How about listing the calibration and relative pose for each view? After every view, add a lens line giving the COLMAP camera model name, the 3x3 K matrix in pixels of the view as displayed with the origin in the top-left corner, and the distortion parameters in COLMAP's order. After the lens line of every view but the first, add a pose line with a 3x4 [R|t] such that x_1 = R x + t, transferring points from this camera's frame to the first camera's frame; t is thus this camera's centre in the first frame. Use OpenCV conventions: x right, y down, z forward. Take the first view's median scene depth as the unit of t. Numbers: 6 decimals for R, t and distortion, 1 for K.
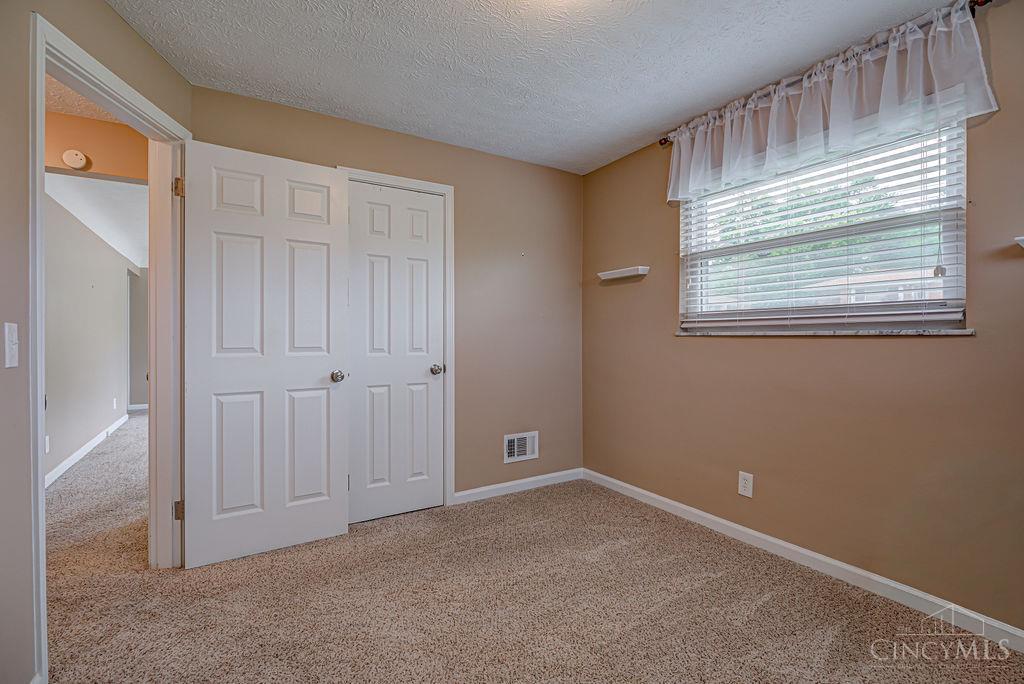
lens RADIAL K [[473.3, 0, 506.4], [0, 473.3, 335.4], [0, 0, 1]] dist [-0.006807, -0.000475]
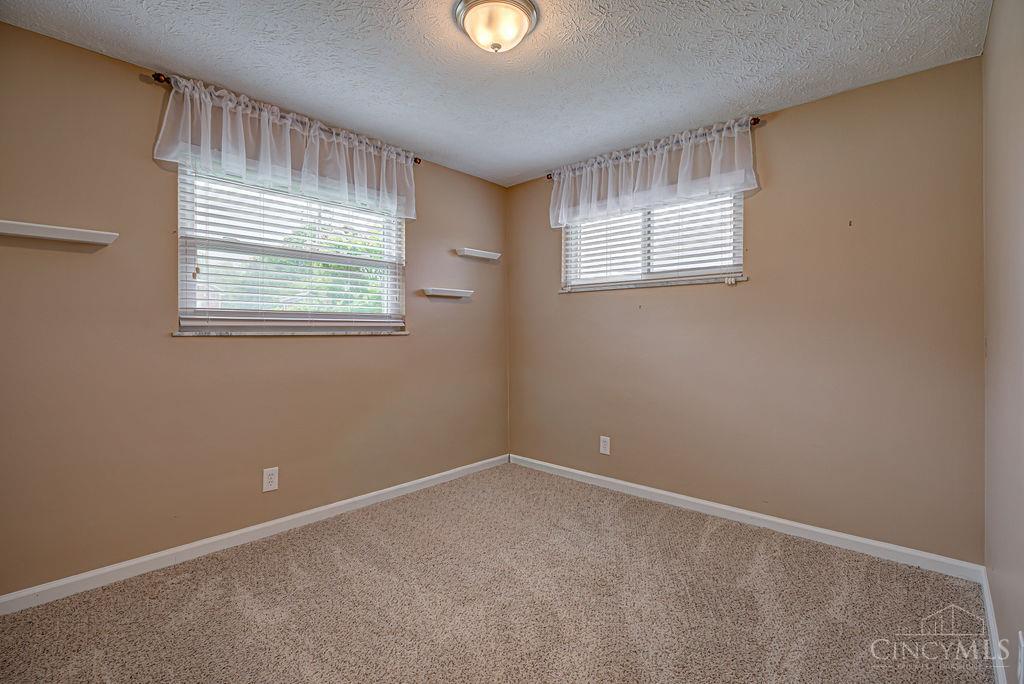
lens RADIAL K [[473.3, 0, 504.9], [0, 473.3, 337.3], [0, 0, 1]] dist [-0.006807, -0.000475]
pose [[-0.277983, -0.002382, 0.960583, -0.672286], [0.004943, 0.999980, 0.003910, 0.003037], [-0.960573, 0.005835, -0.277965, 0.848003]]
